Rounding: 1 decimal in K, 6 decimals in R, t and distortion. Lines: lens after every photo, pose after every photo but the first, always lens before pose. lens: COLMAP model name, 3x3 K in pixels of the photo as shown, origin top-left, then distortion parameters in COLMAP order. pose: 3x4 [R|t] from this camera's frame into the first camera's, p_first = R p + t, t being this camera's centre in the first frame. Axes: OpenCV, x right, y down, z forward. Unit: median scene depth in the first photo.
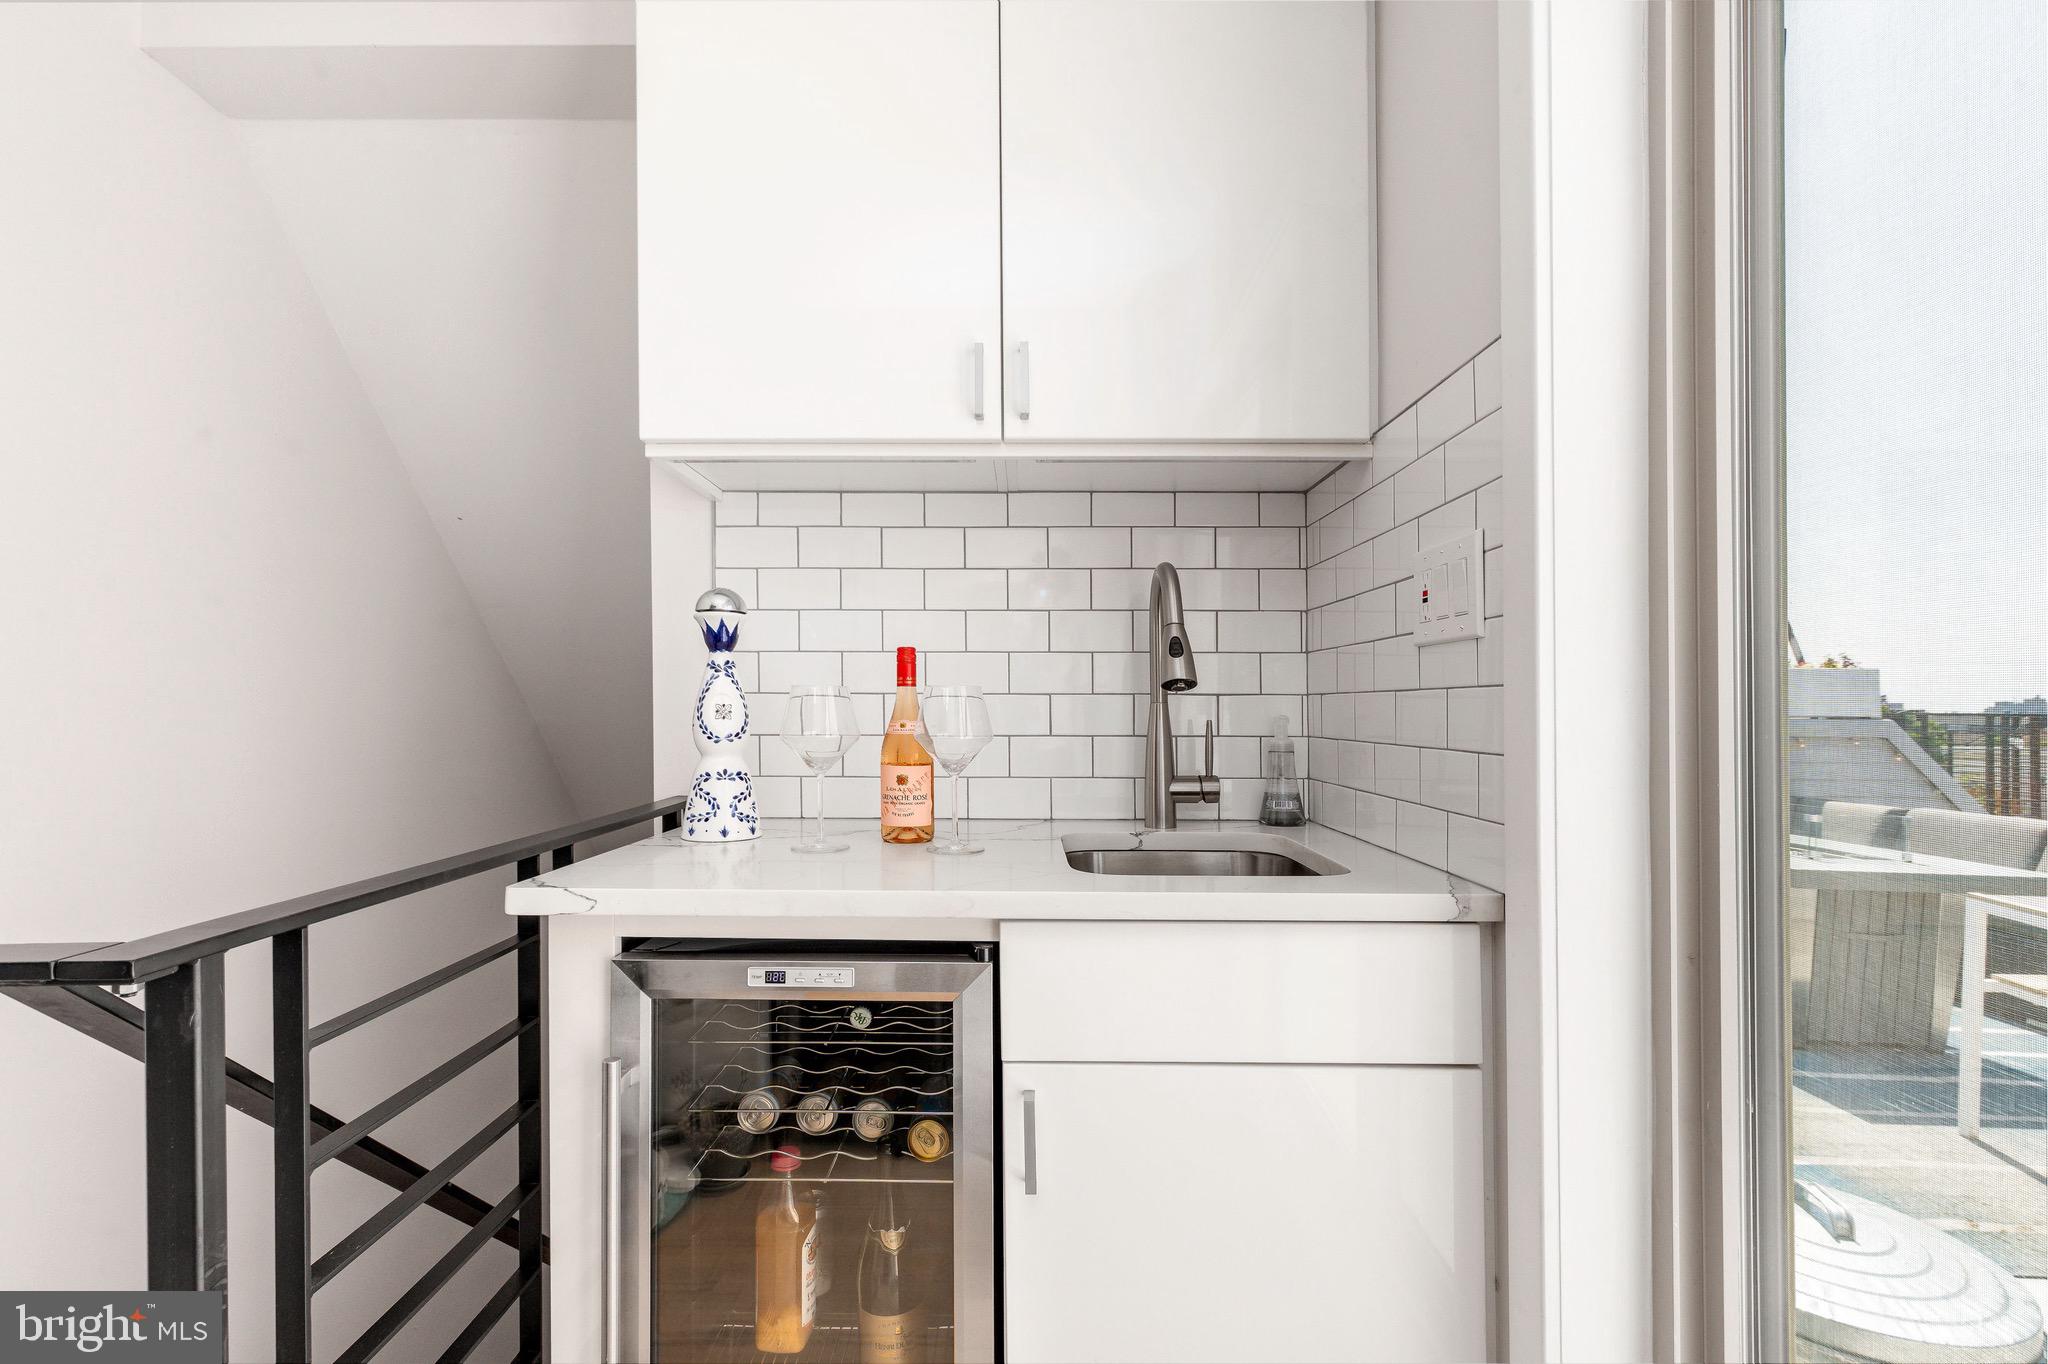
lens RADIAL K [[938.3, 0, 1014.3], [0, 938.3, 697.4], [0, 0, 1]] dist [-0.004928, -0.000064]
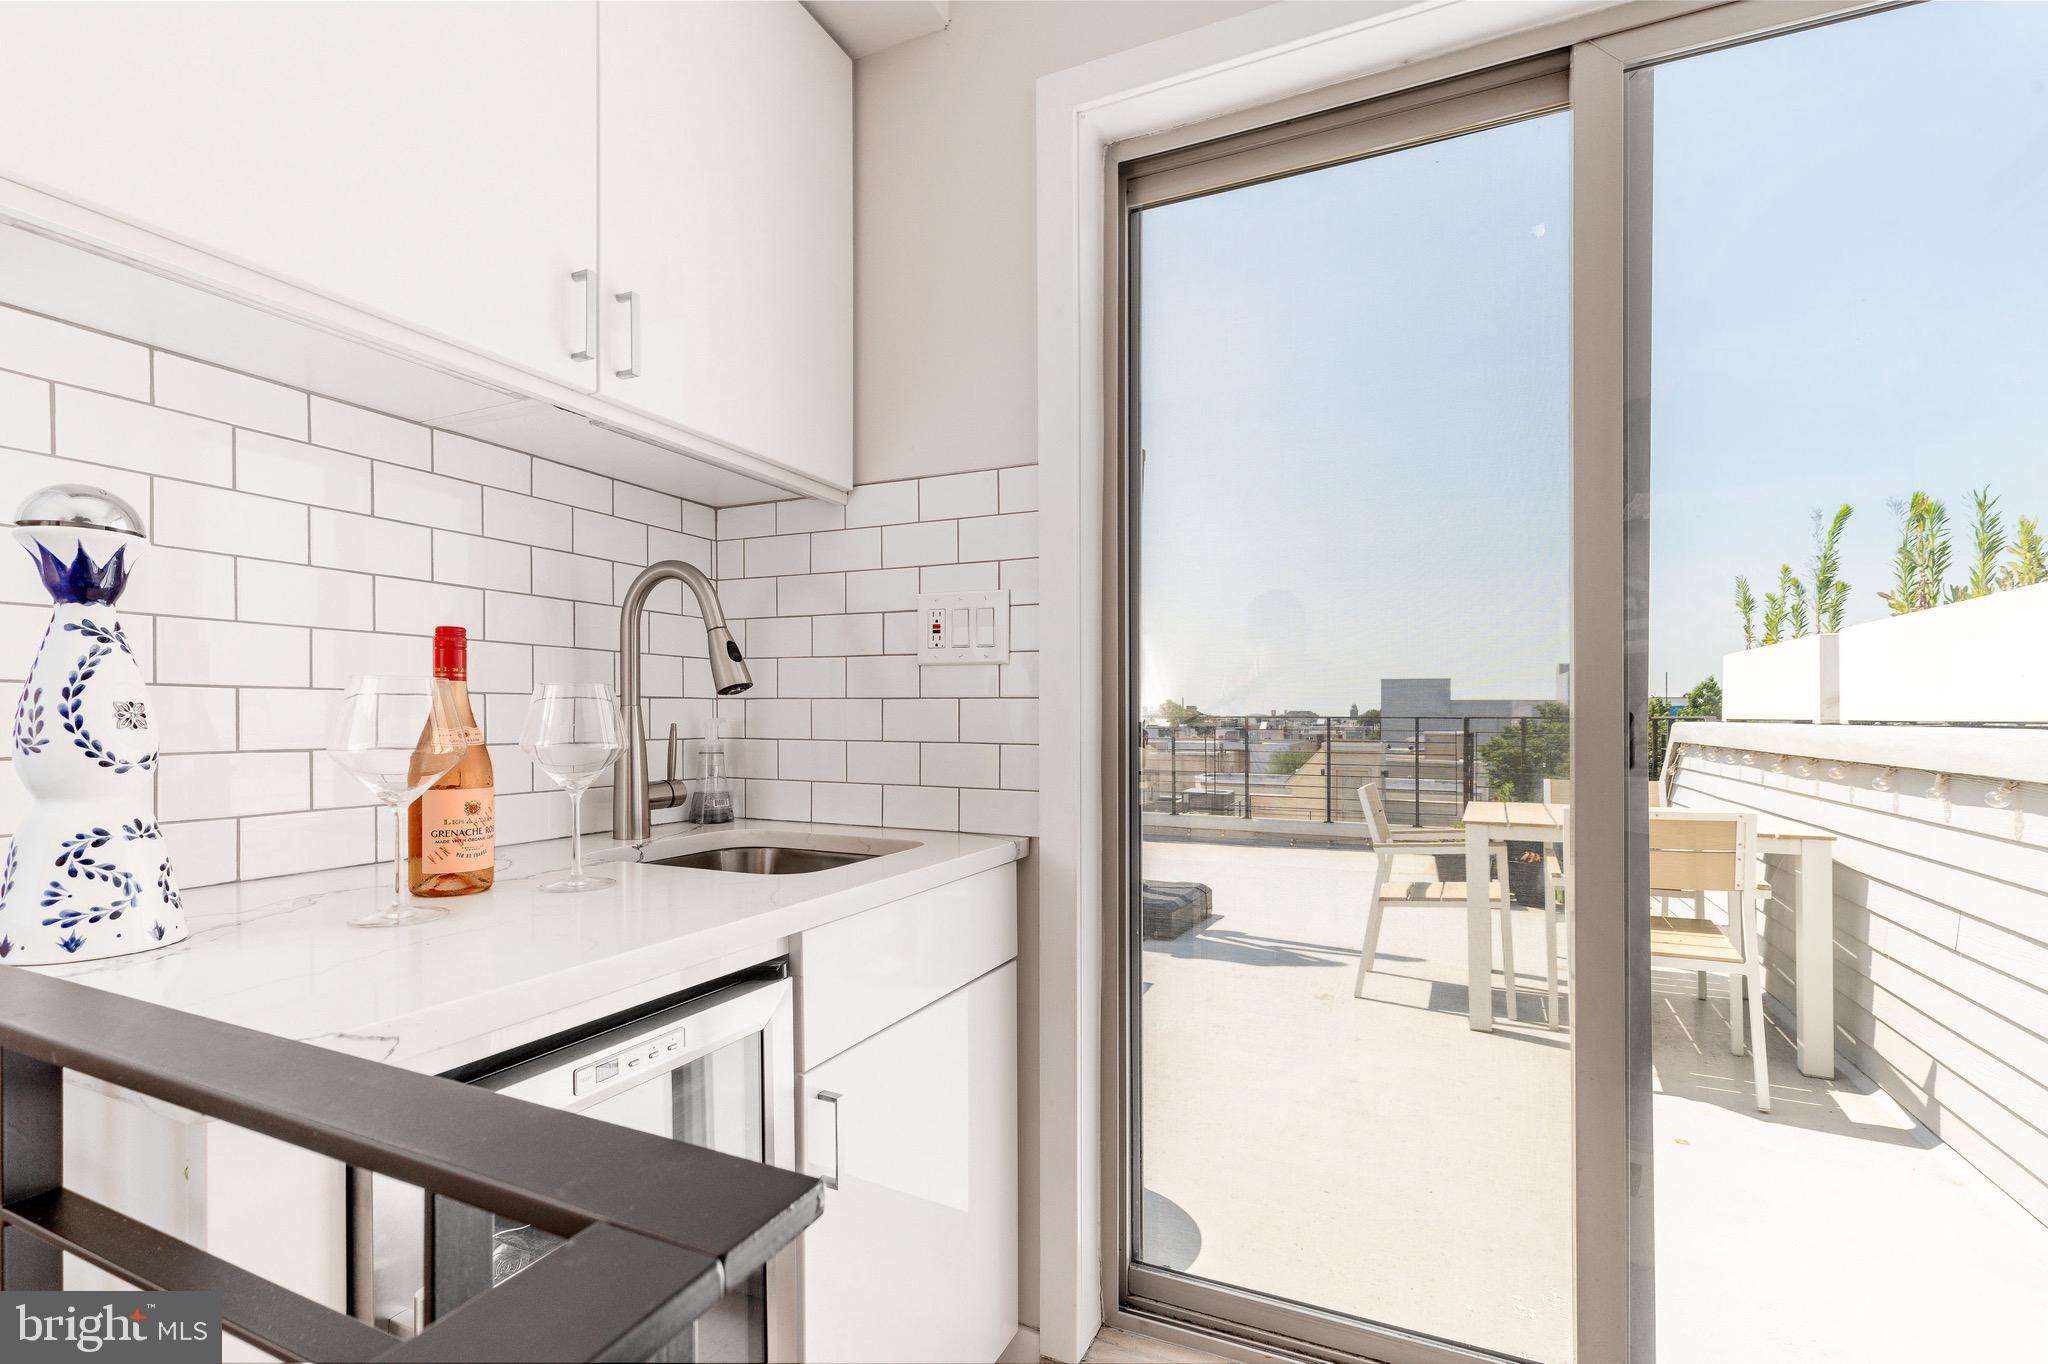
lens RADIAL K [[938.3, 0, 1009.5], [0, 938.3, 704.3], [0, 0, 1]] dist [-0.004928, -0.000064]
pose [[0.395835, 0.010225, 0.918265, -0.613595], [-0.015876, 0.999865, -0.004290, 0.002639], [-0.918185, -0.012880, 0.395943, 0.309335]]
